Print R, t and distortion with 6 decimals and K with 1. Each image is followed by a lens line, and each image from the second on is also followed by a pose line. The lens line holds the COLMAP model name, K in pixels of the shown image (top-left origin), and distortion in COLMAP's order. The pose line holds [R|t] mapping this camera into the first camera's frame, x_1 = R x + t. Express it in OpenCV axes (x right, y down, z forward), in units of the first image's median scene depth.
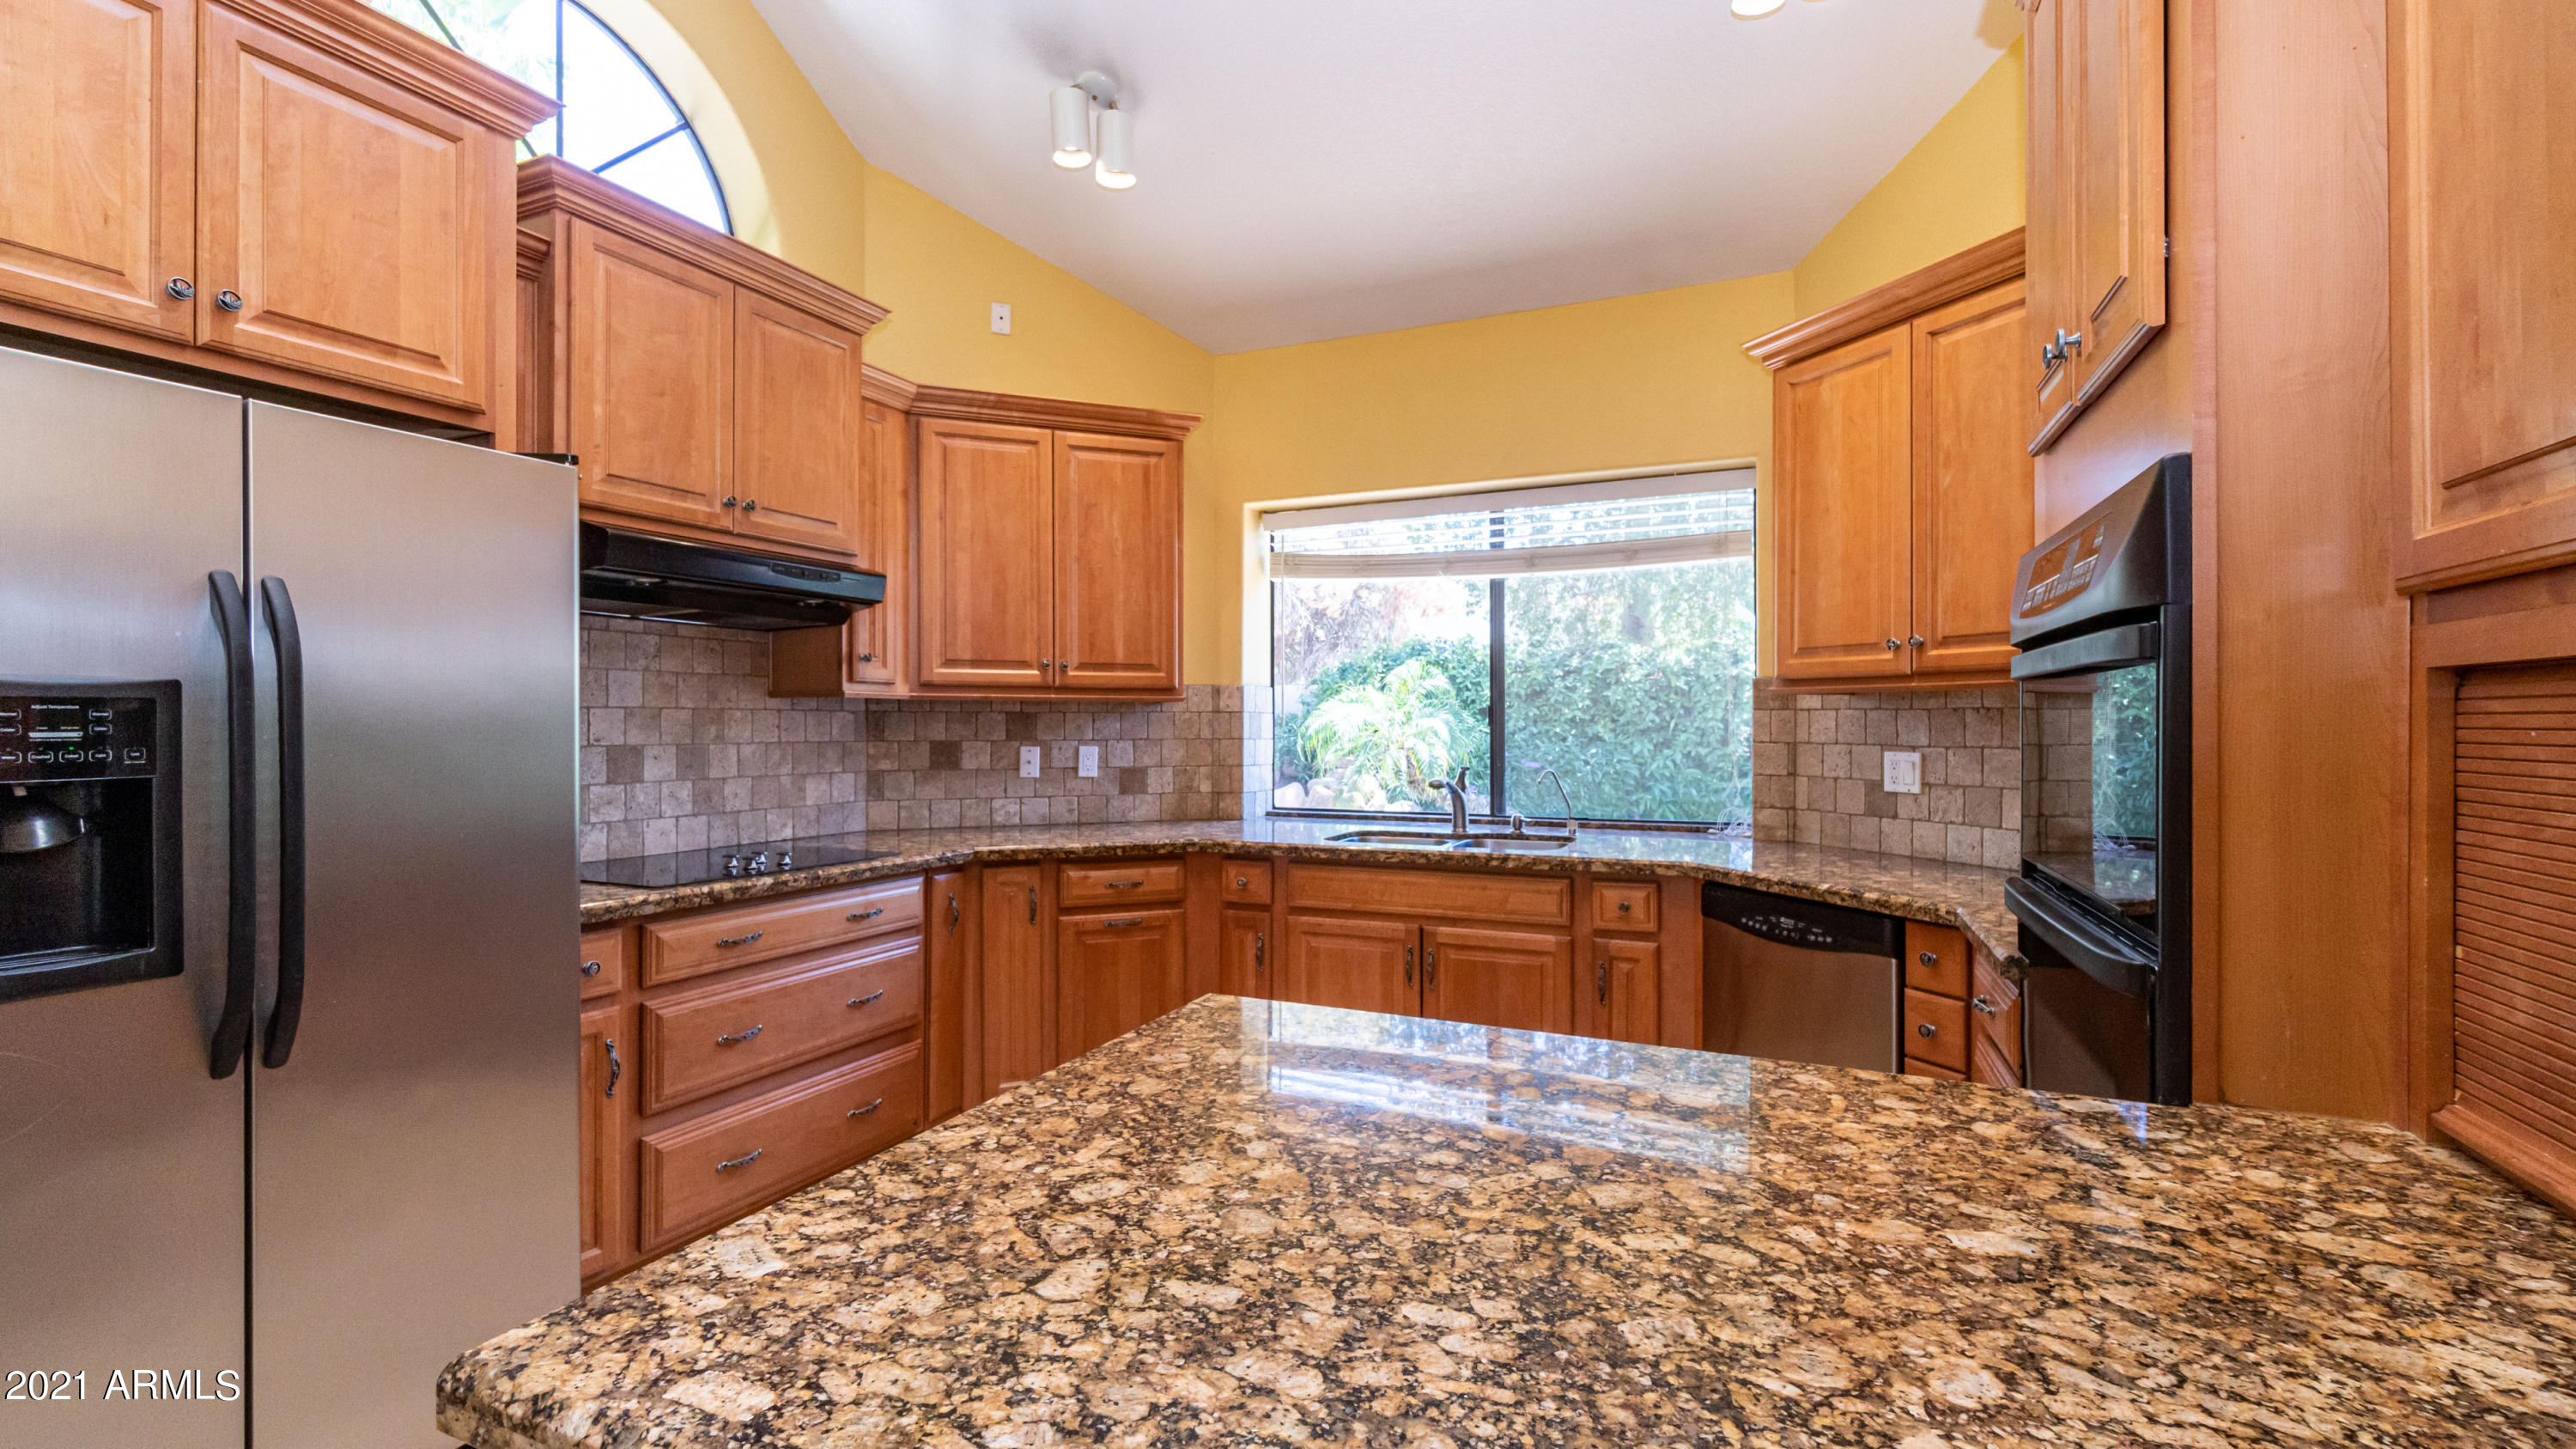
lens RADIAL K [[1122.1, 0, 1288.0], [0, 1122.1, 724.5], [0, 0, 1]] dist [-0.002457, -0.000265]
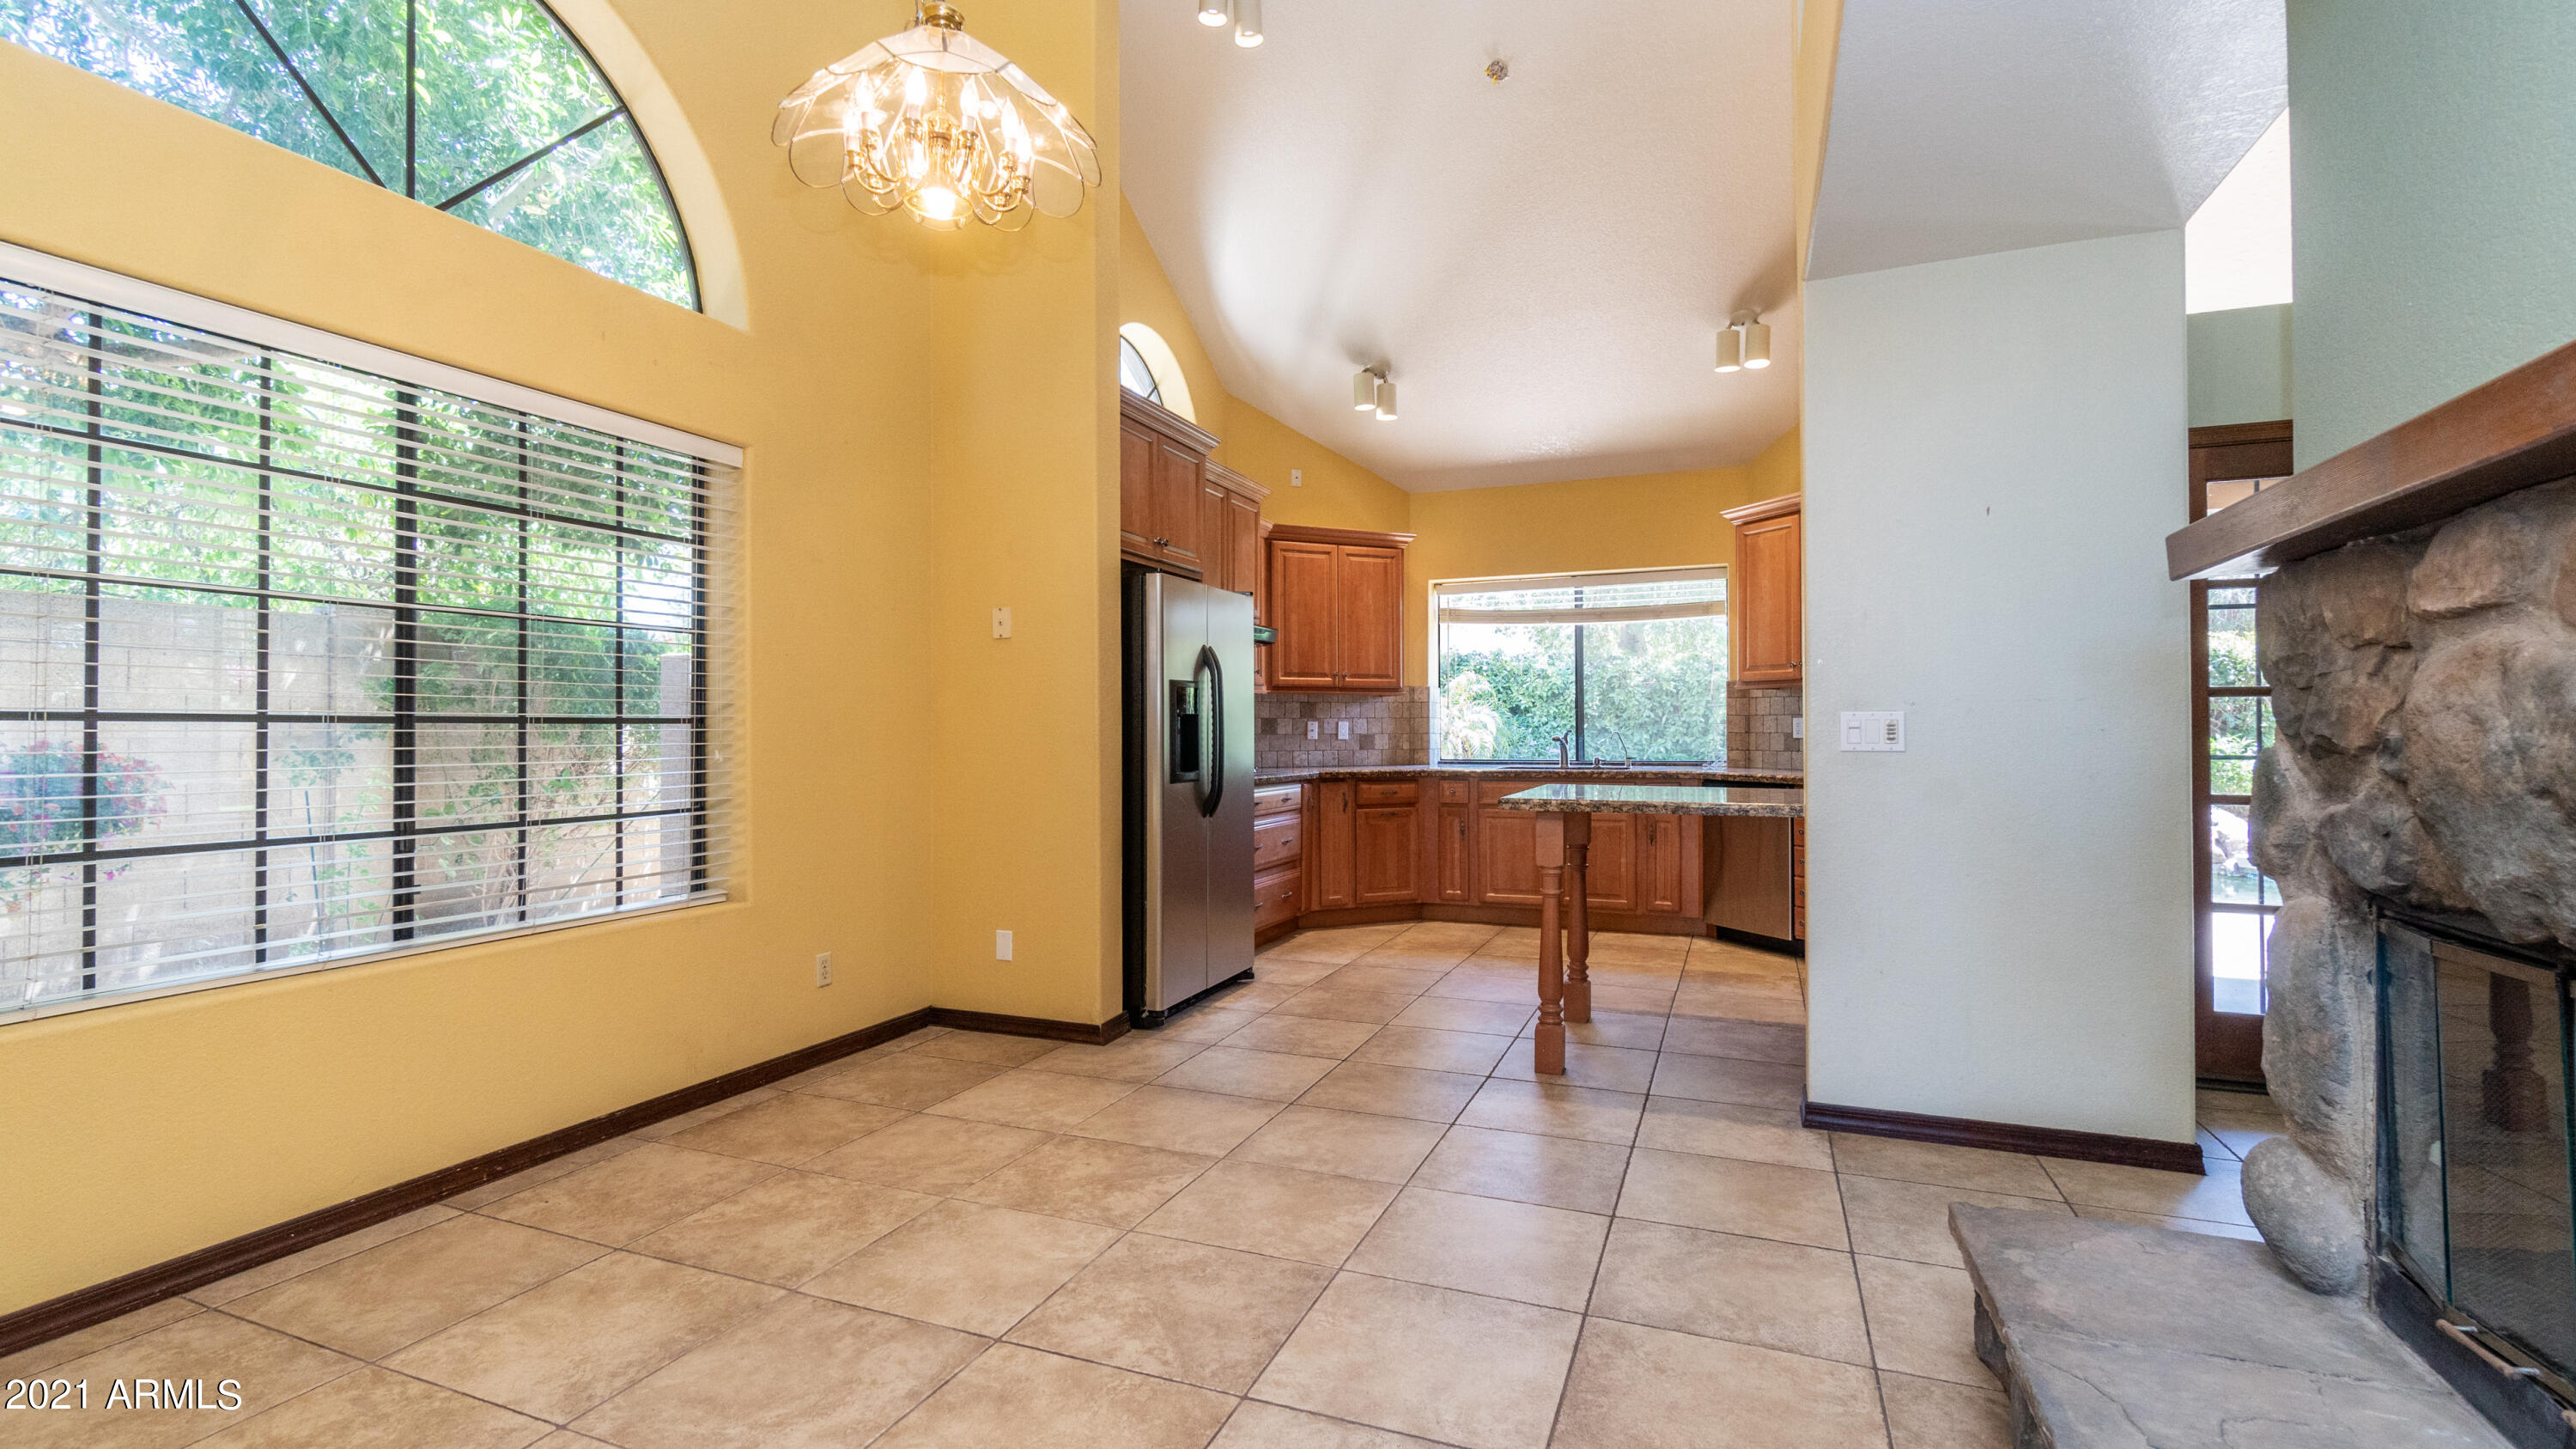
lens RADIAL K [[1163.6, 0, 1238.3], [0, 1163.6, 721.2], [0, 0, 1]] dist [-0.000511, -0.000314]
pose [[0.999988, -0.001808, -0.004448, -0.398823], [0.001761, 0.999943, -0.010562, 0.045076], [0.004467, 0.010554, 0.999934, -0.961708]]
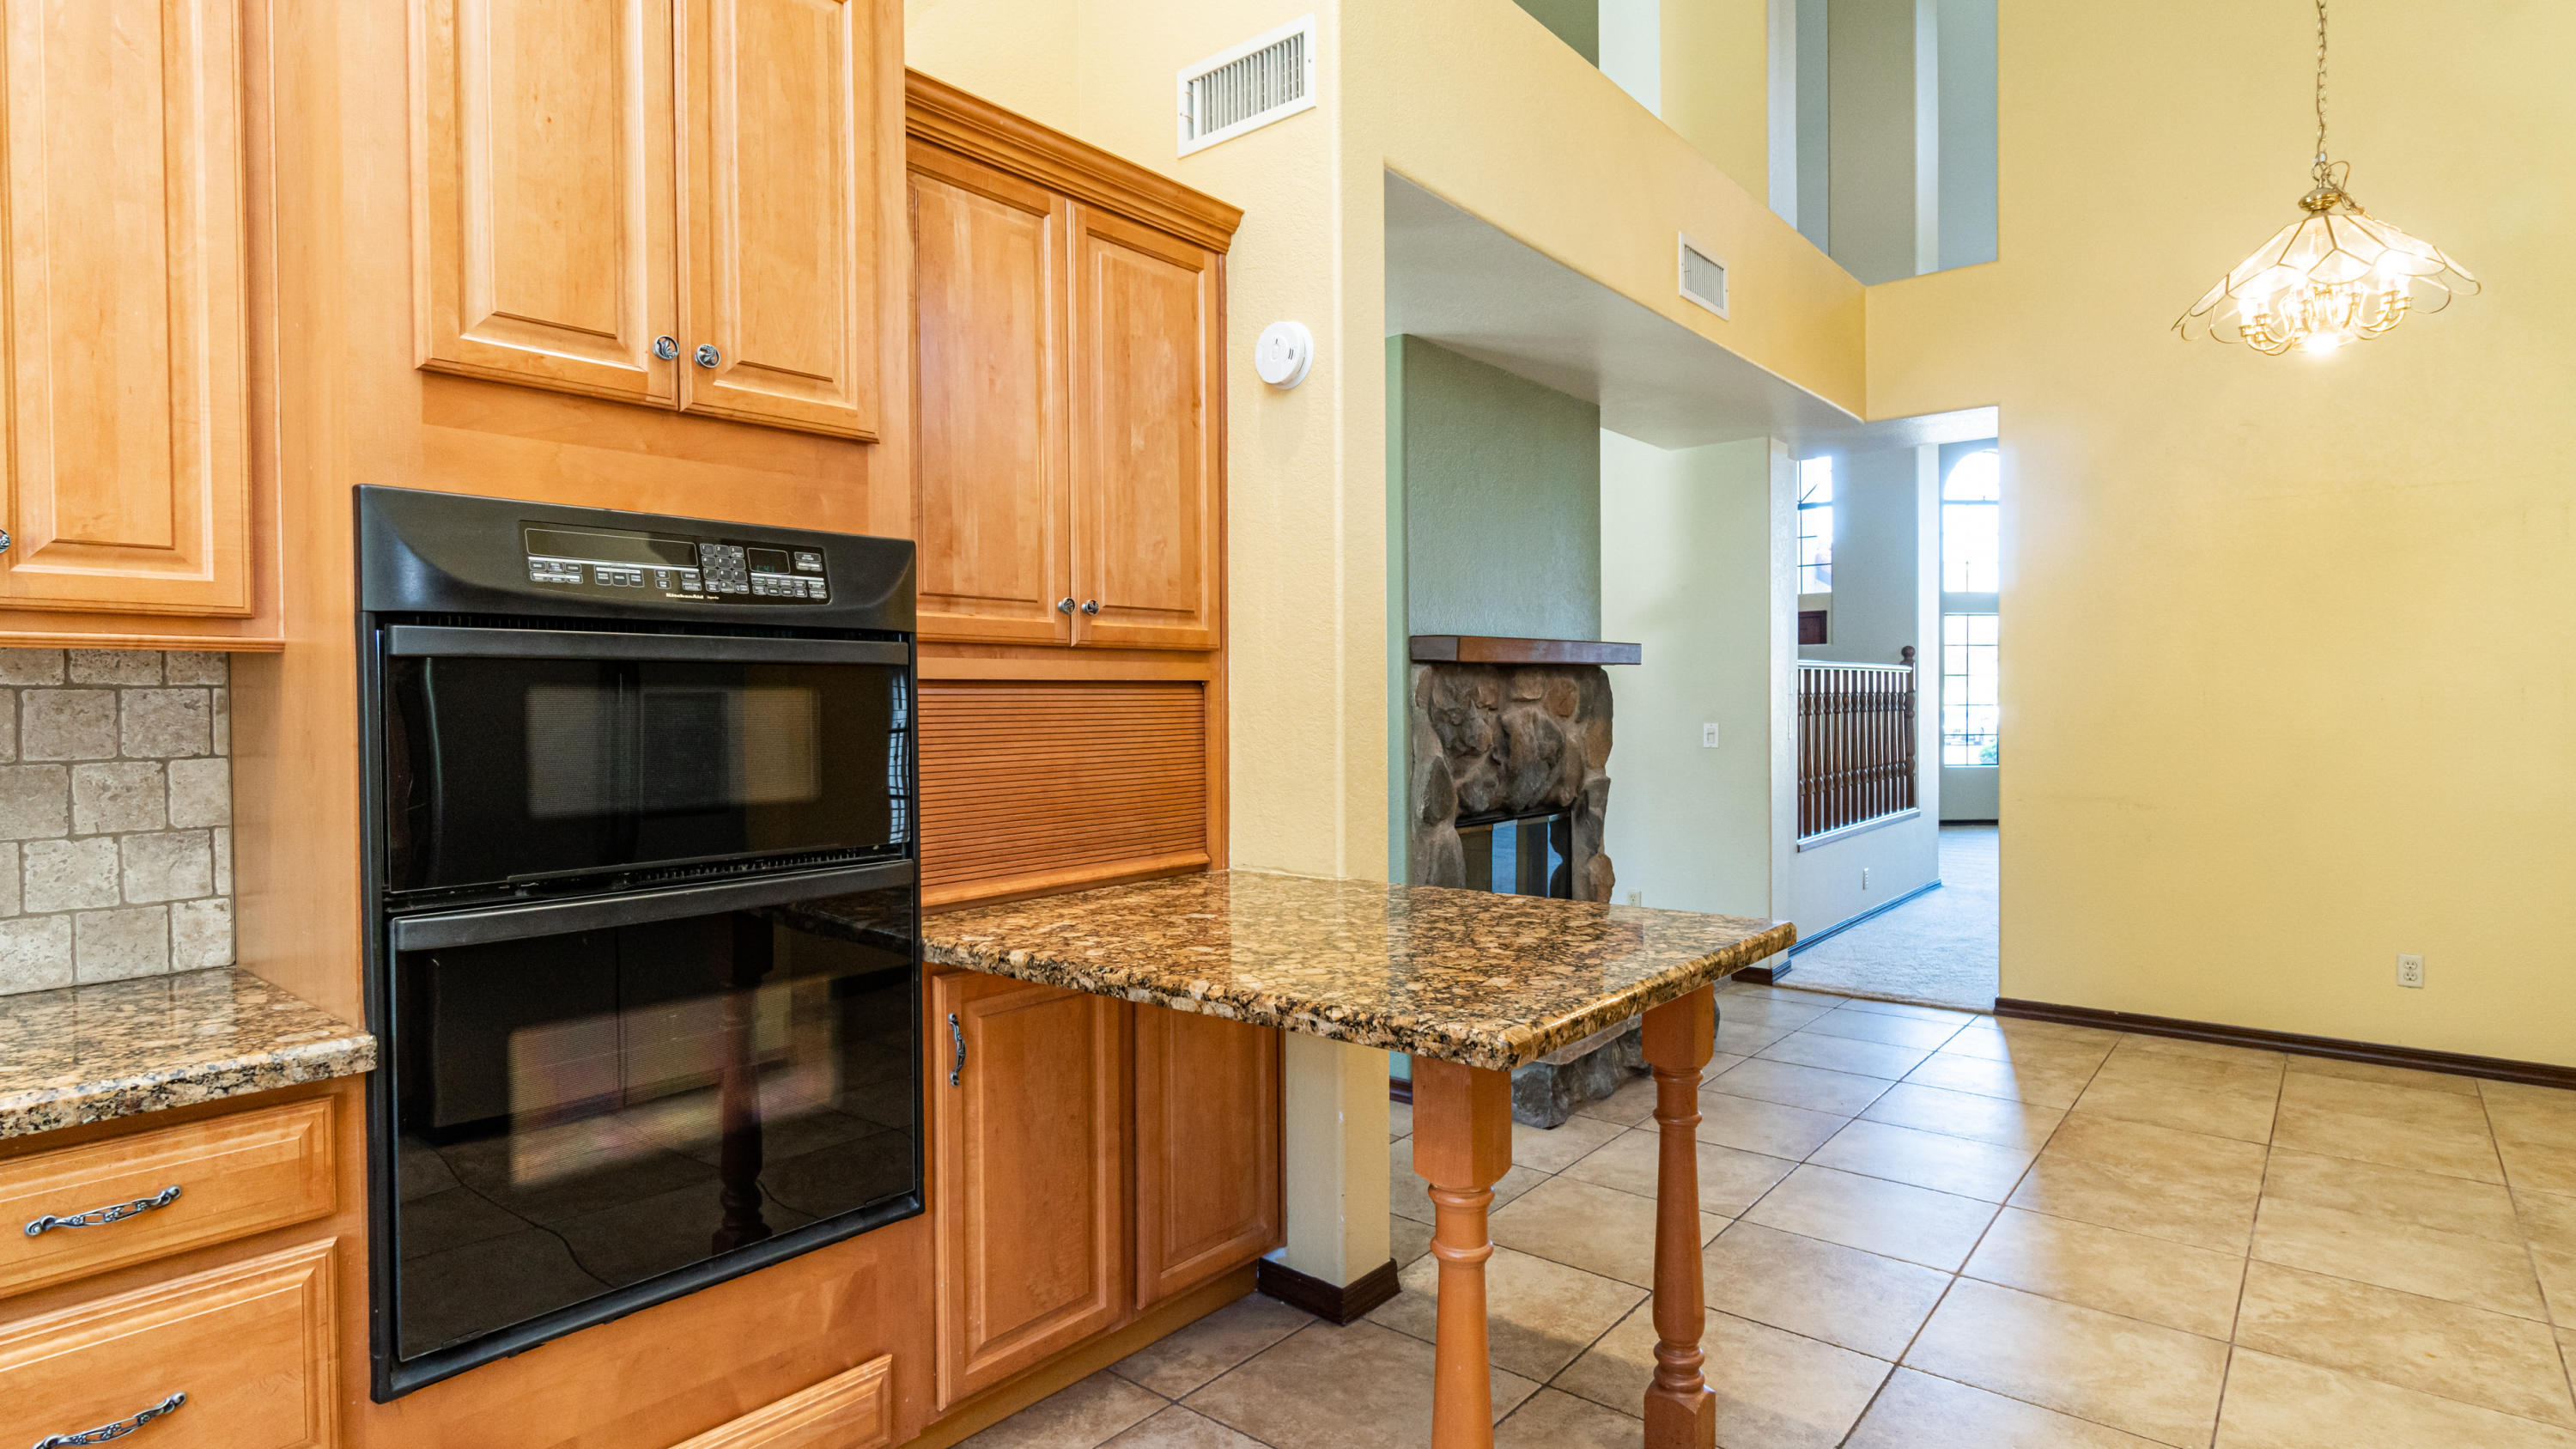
lens RADIAL K [[1306.4, 0, 1320.0], [0, 1306.4, 719.9], [0, 0, 1]] dist [-0.000607, 0.000325]
pose [[-0.970226, 0.005465, 0.242140, -0.076179], [0.009752, 0.999816, 0.016509, -0.002955], [-0.242005, 0.018379, -0.970101, 0.877850]]
